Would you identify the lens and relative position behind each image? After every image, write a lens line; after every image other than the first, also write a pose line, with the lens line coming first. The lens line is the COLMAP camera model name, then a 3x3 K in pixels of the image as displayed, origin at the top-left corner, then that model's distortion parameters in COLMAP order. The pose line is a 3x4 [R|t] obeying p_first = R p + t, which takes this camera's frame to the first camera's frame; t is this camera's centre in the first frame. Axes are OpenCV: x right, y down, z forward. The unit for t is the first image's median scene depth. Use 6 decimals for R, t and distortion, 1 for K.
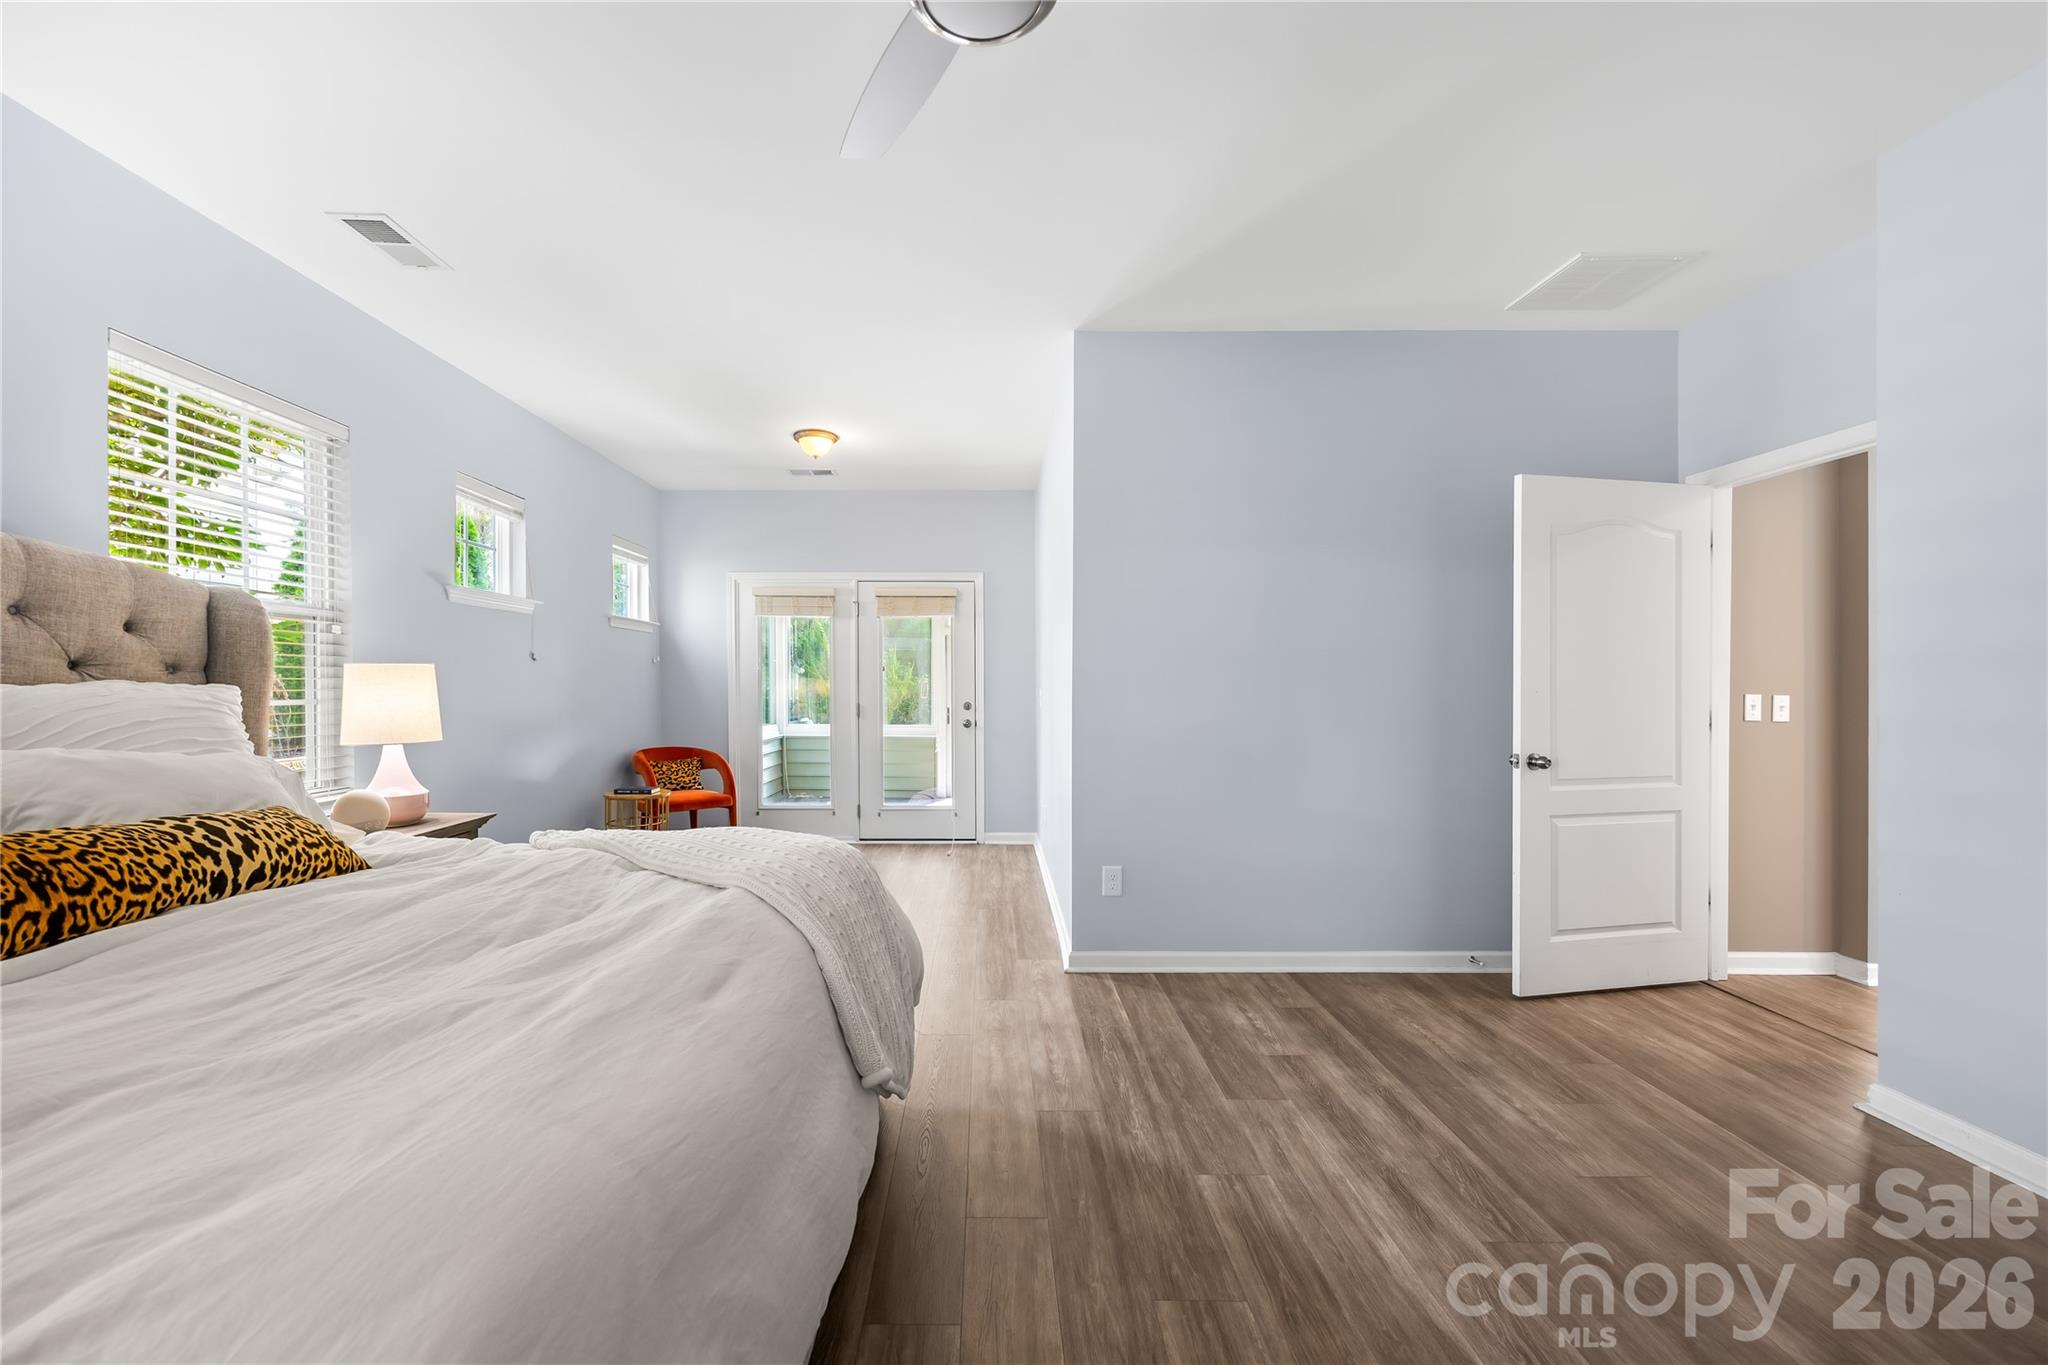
lens RADIAL K [[803.9, 0, 978.9], [0, 803.9, 706.7], [0, 0, 1]] dist [-0.000486, 0.000249]
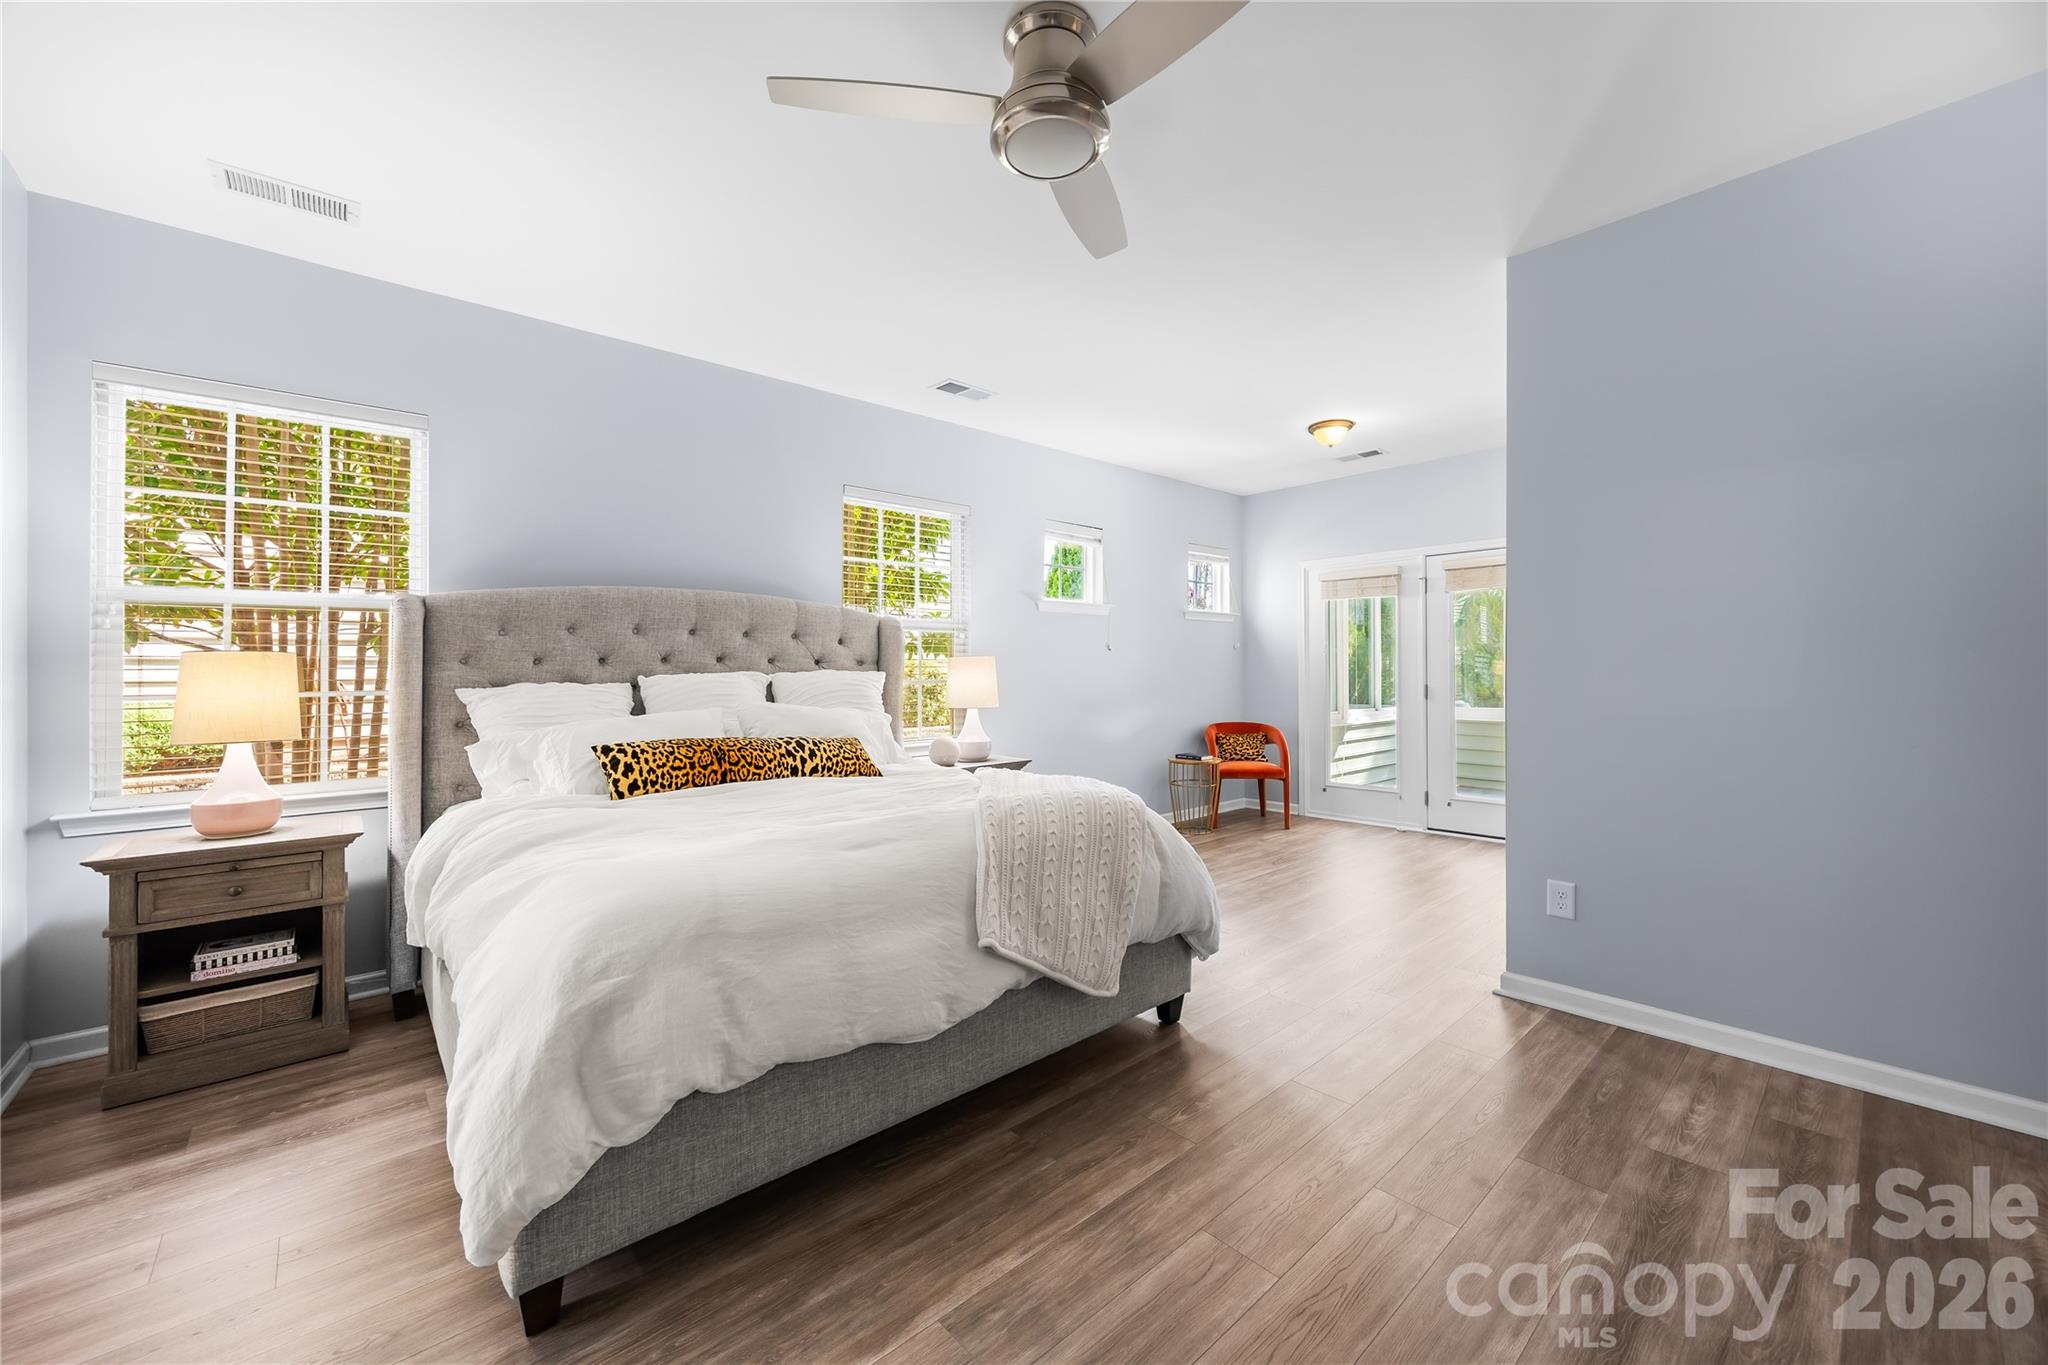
lens RADIAL K [[780.1, 0, 1018.2], [0, 780.1, 683.3], [0, 0, 1]] dist [-0.001730, -0.000080]
pose [[0.670088, 0.004292, -0.742269, 0.411591], [-0.008335, 0.999964, -0.001743, -0.000395], [0.742235, 0.007355, 0.670099, 0.047955]]
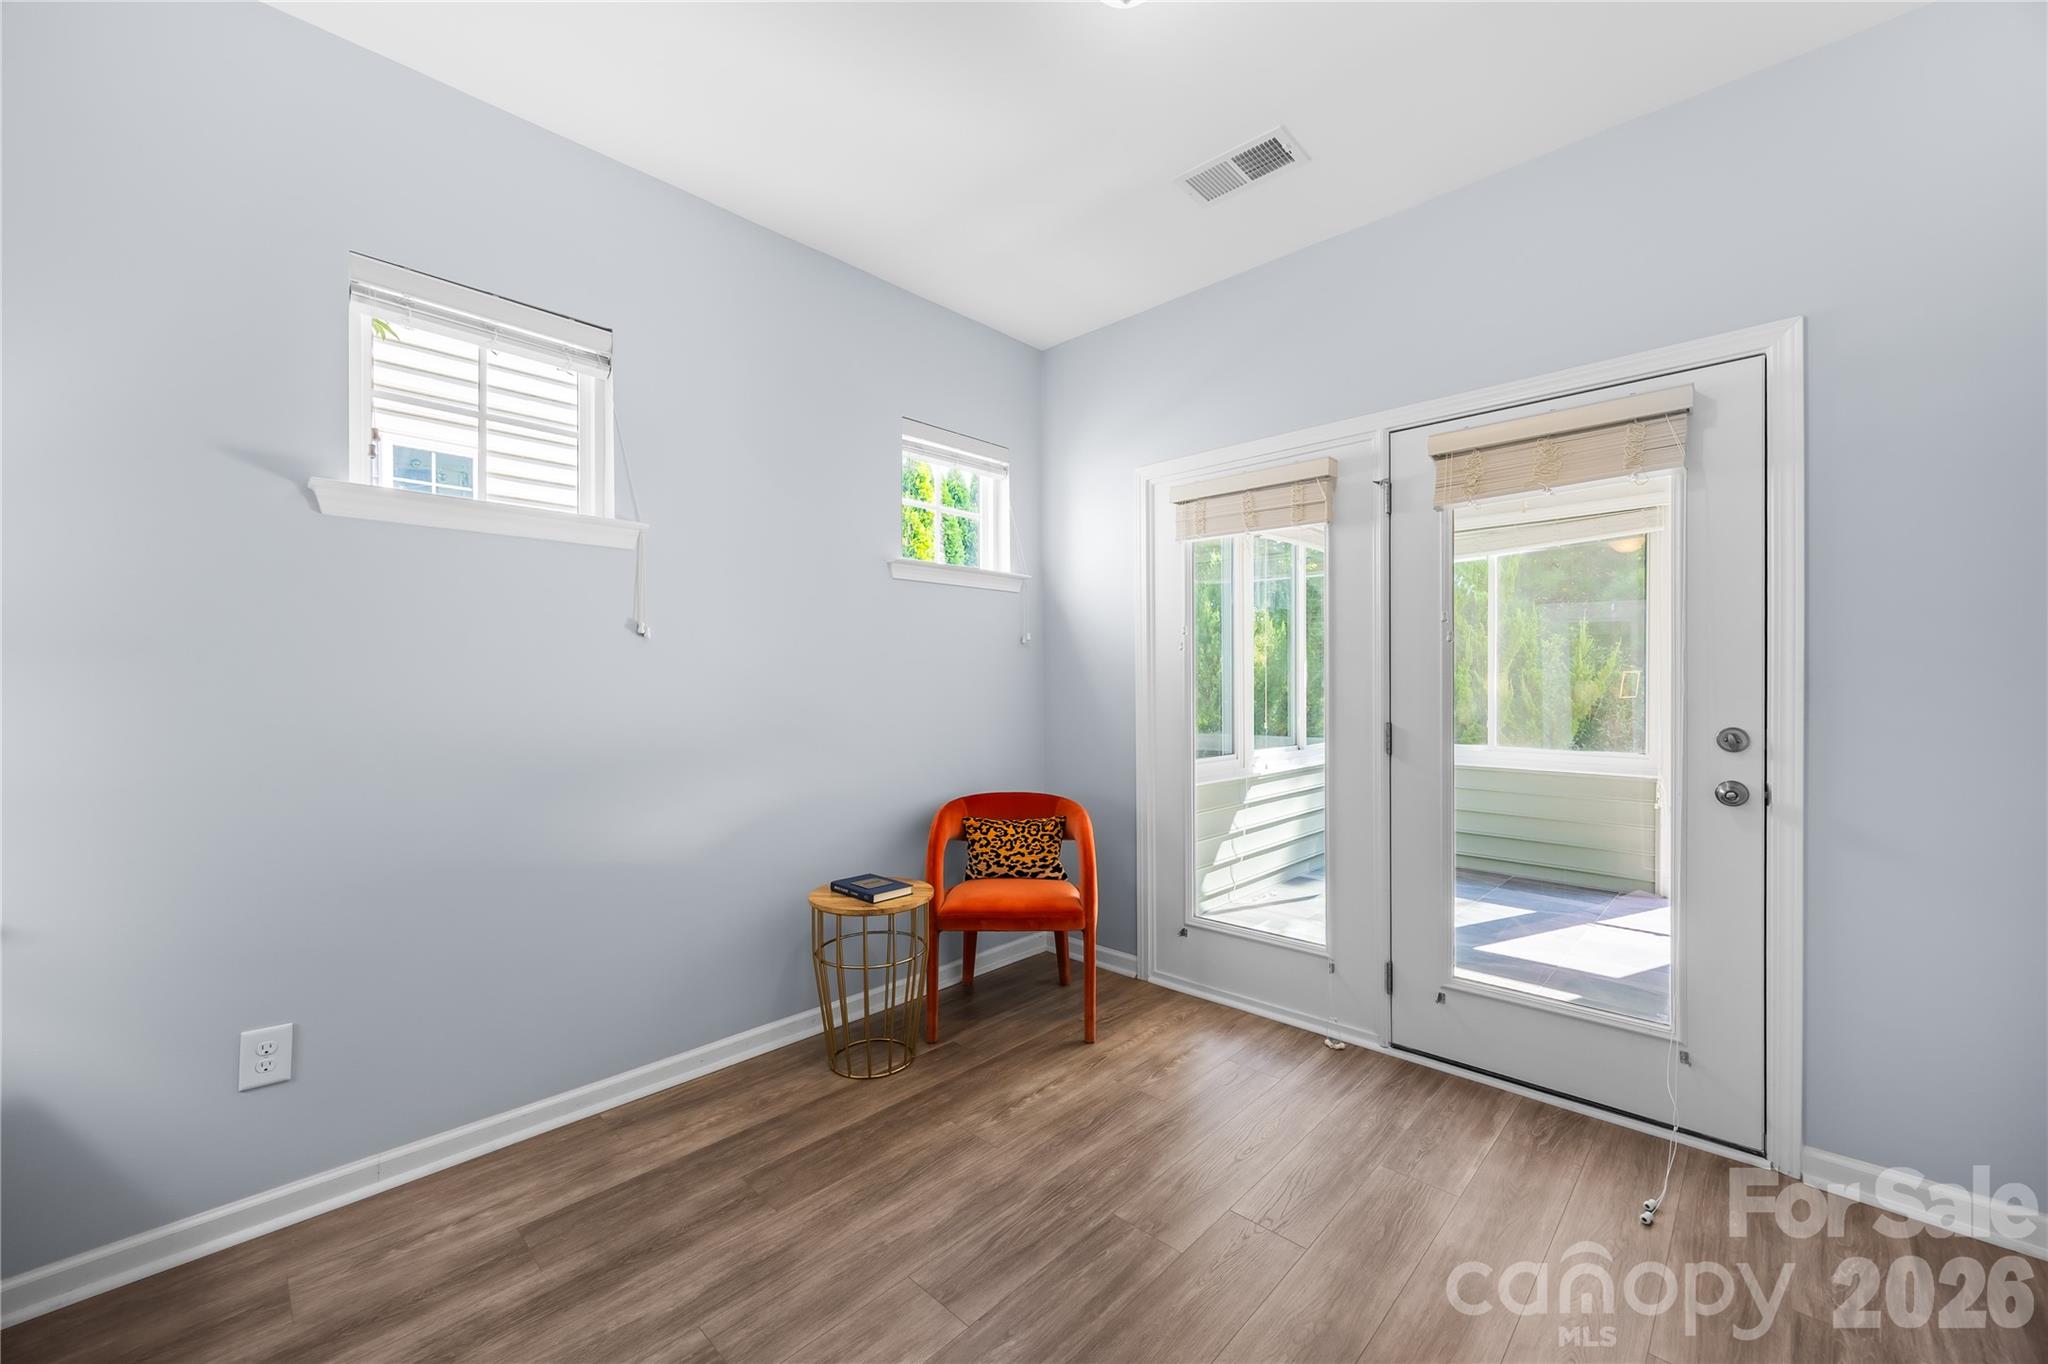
lens RADIAL K [[796.8, 0, 1034.6], [0, 796.8, 693.0], [0, 0, 1]] dist [-0.001201, 0.000008]
pose [[0.737457, 0.004160, -0.675382, -0.010230], [-0.012276, 0.999898, -0.007245, -0.027462], [0.675283, 0.013634, 0.737433, 1.106313]]
